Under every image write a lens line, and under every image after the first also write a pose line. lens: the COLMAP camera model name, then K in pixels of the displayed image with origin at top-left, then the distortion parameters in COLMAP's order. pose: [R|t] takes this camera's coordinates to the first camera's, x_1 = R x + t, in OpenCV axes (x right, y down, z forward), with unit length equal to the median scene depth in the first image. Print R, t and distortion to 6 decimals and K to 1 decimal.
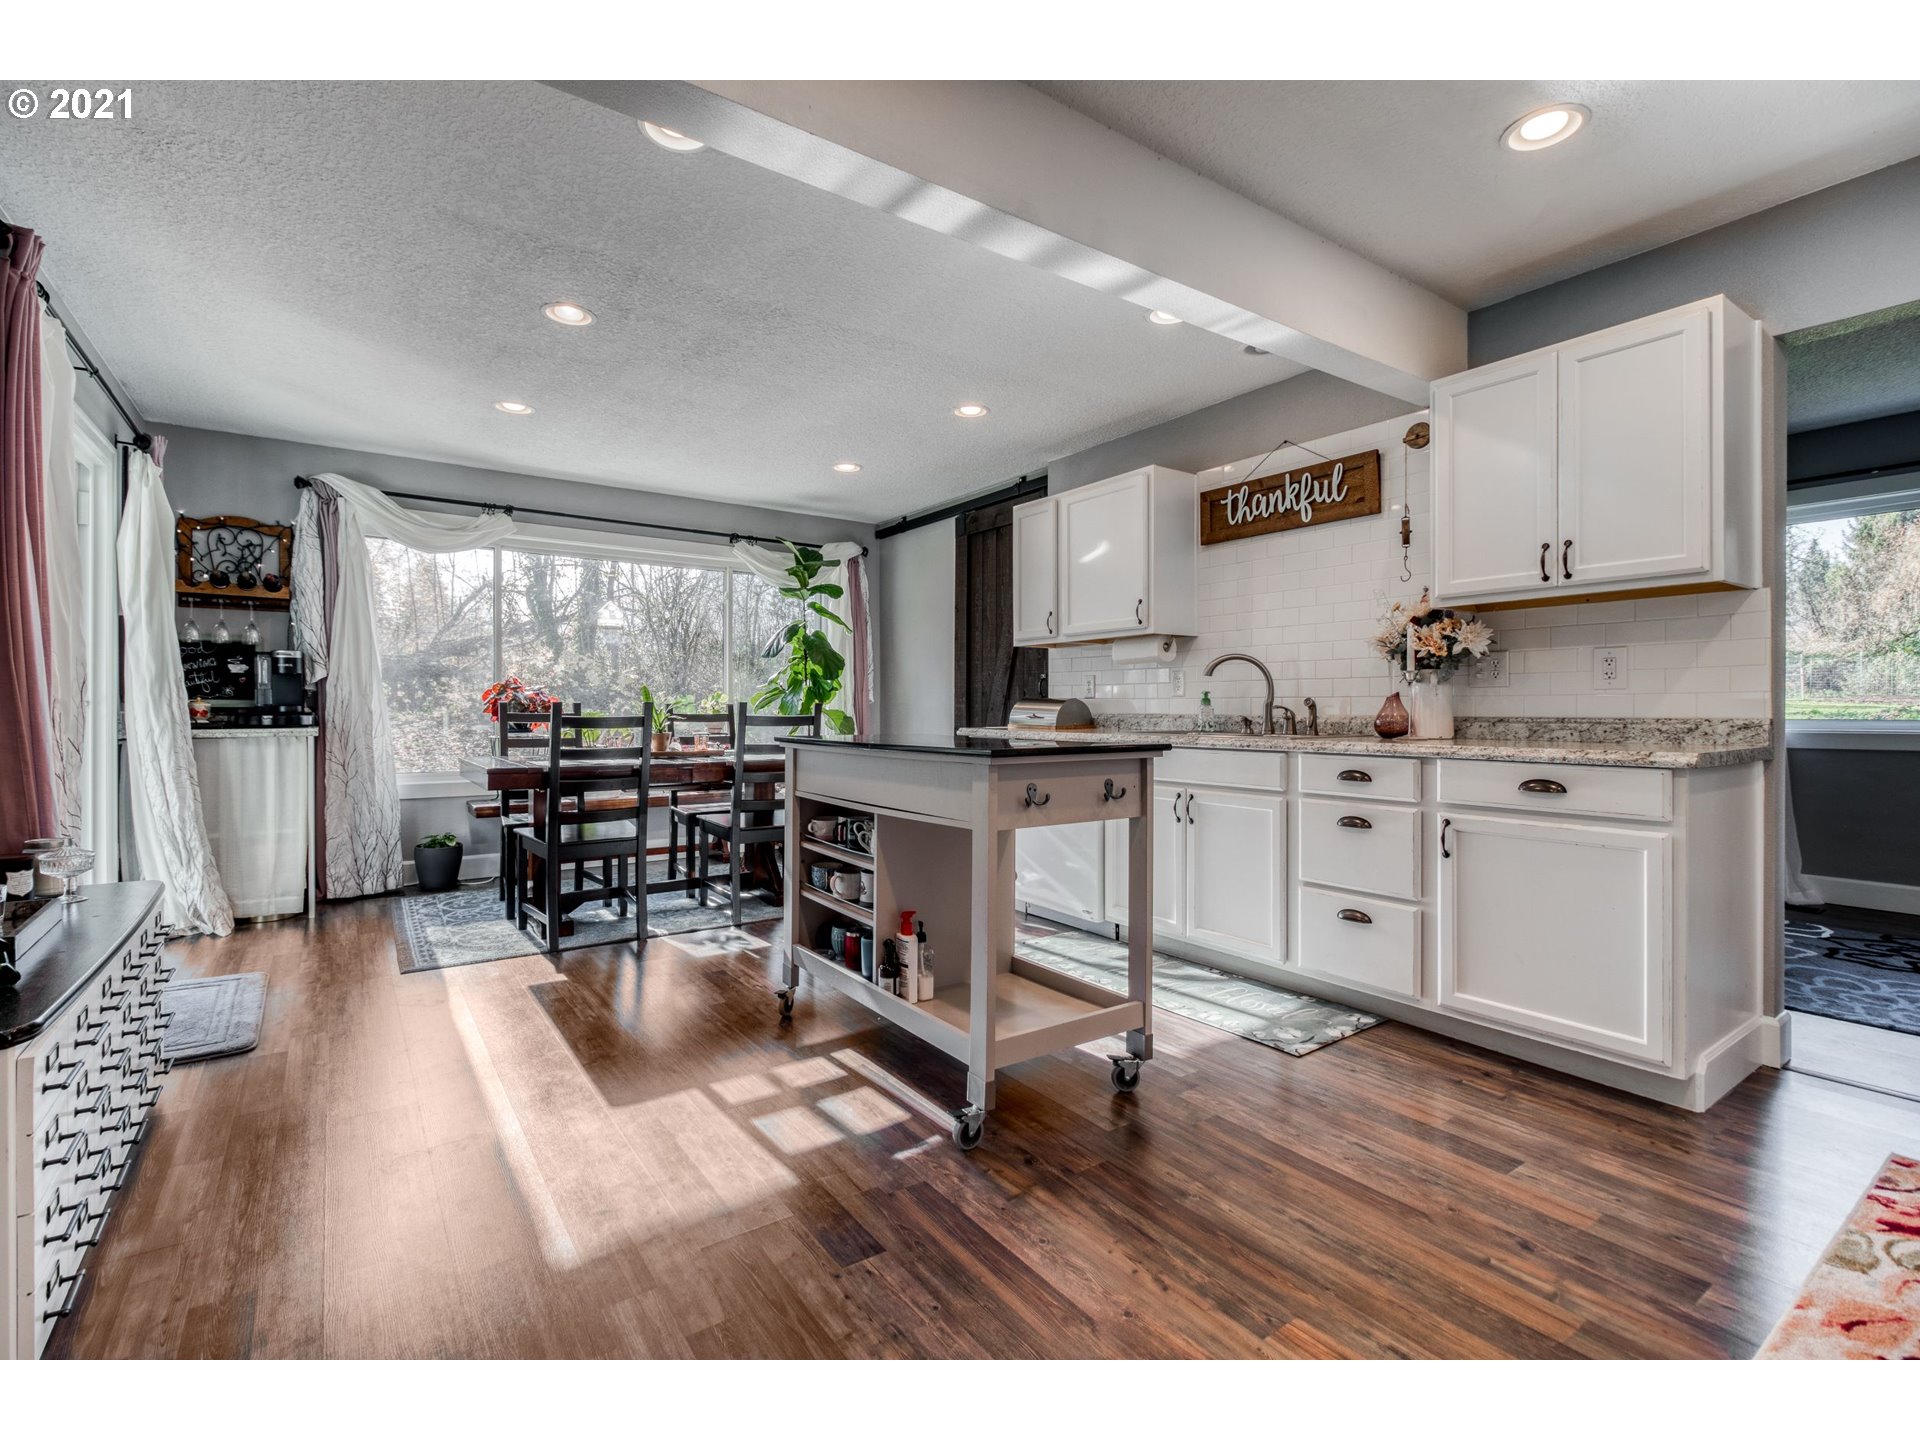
lens RADIAL K [[883.2, 0, 960.0], [0, 883.2, 720.0], [0, 0, 1]] dist [0.000914, -0.000120]
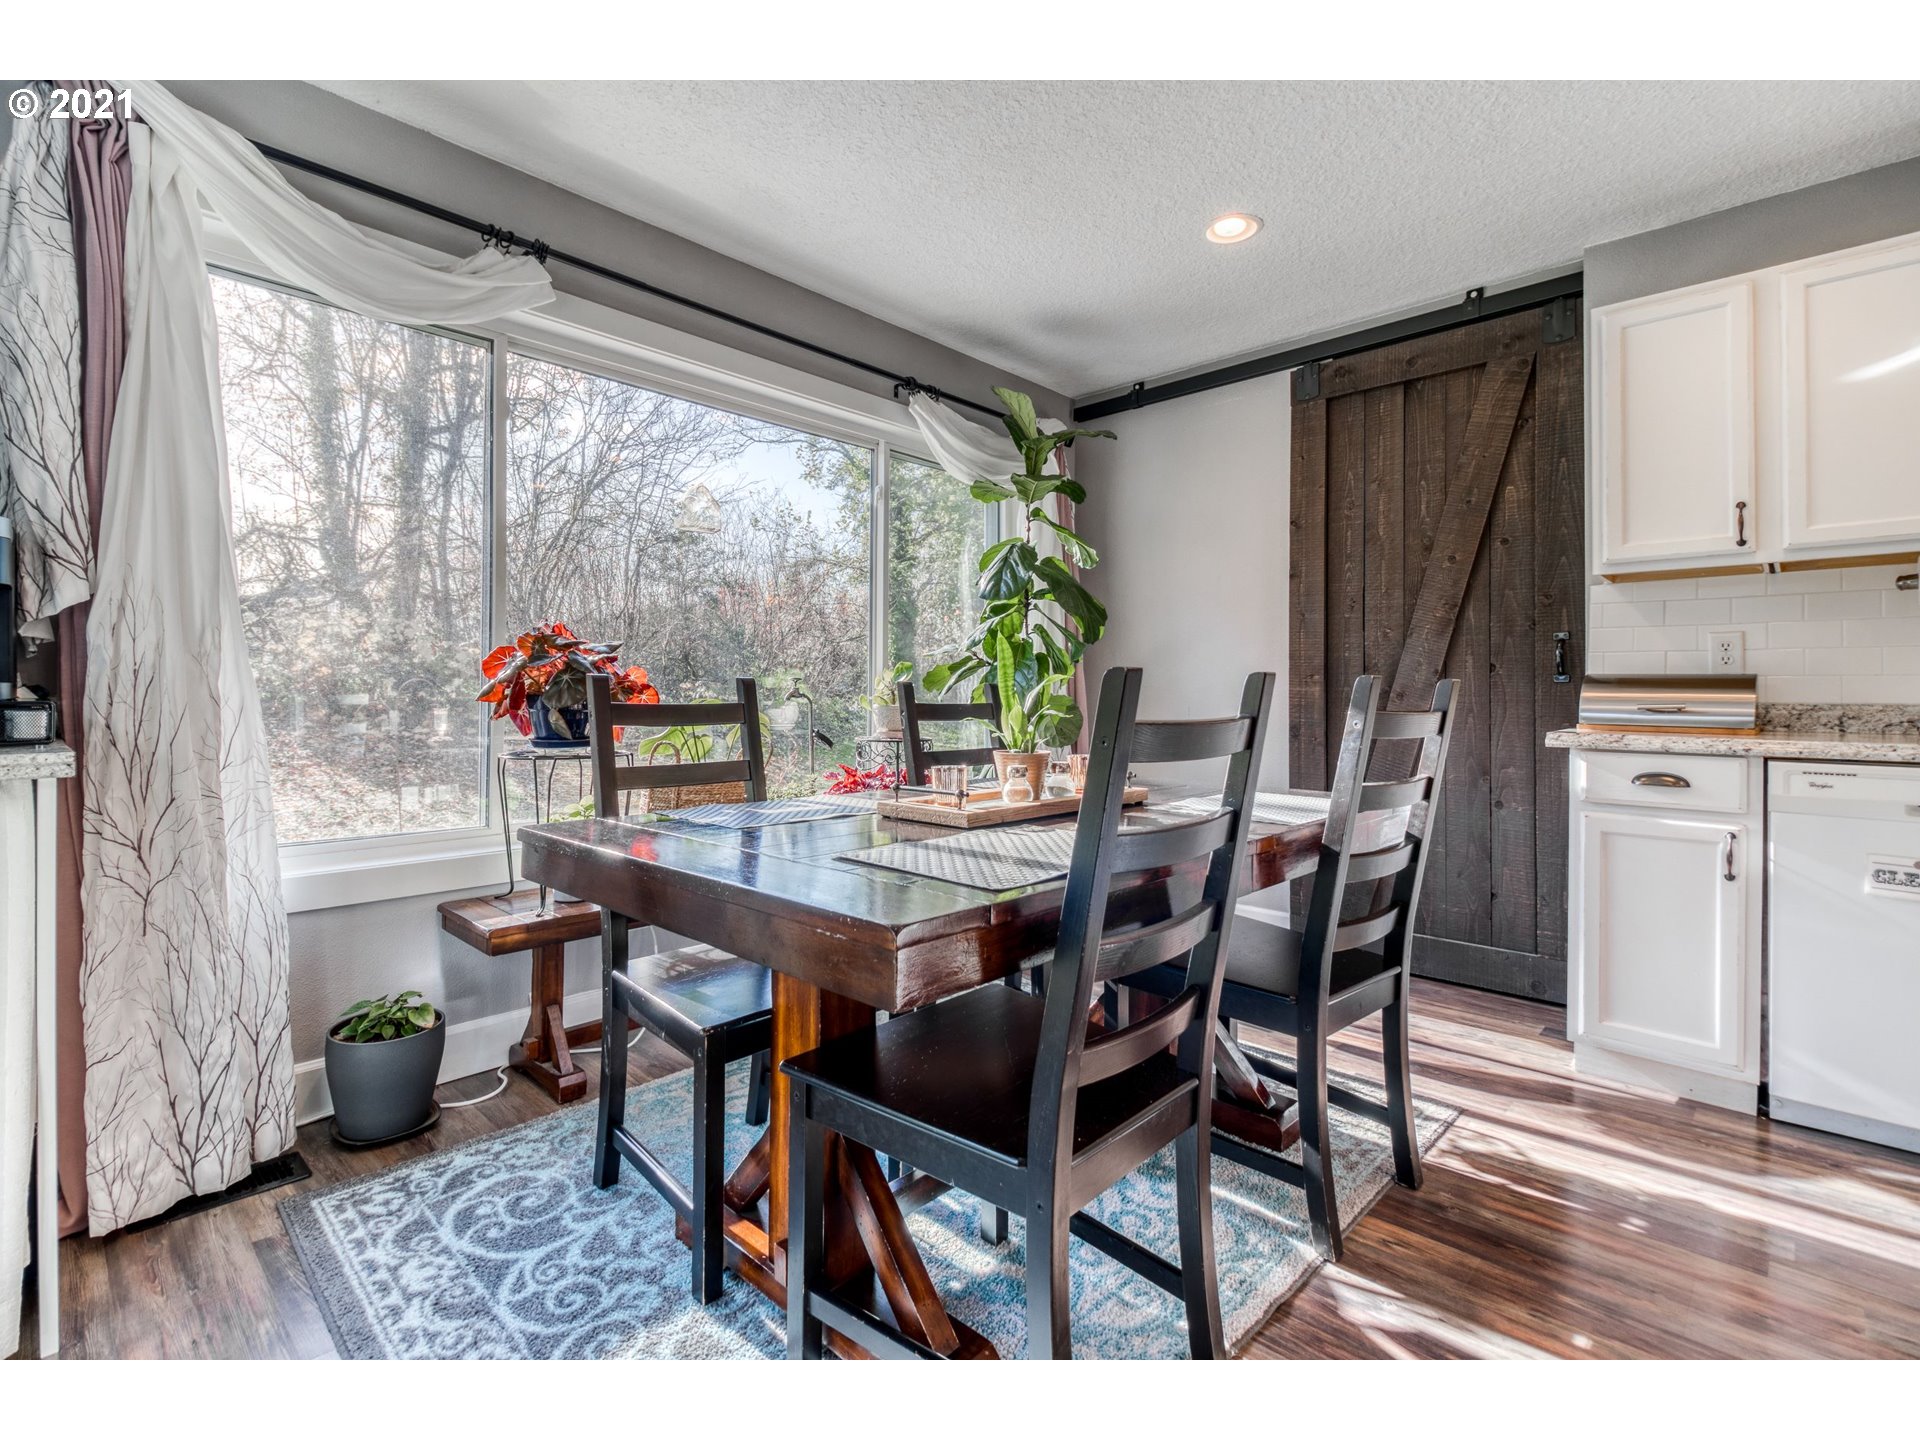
lens RADIAL K [[912.5, 0, 953.8], [0, 912.5, 693.5], [0, 0, 1]] dist [0.002669, -0.005890]
pose [[0.983023, 0.002920, 0.183457, -0.425804], [-0.000647, 0.999922, -0.012448, -0.006930], [-0.183479, 0.012118, 0.982949, 0.555280]]
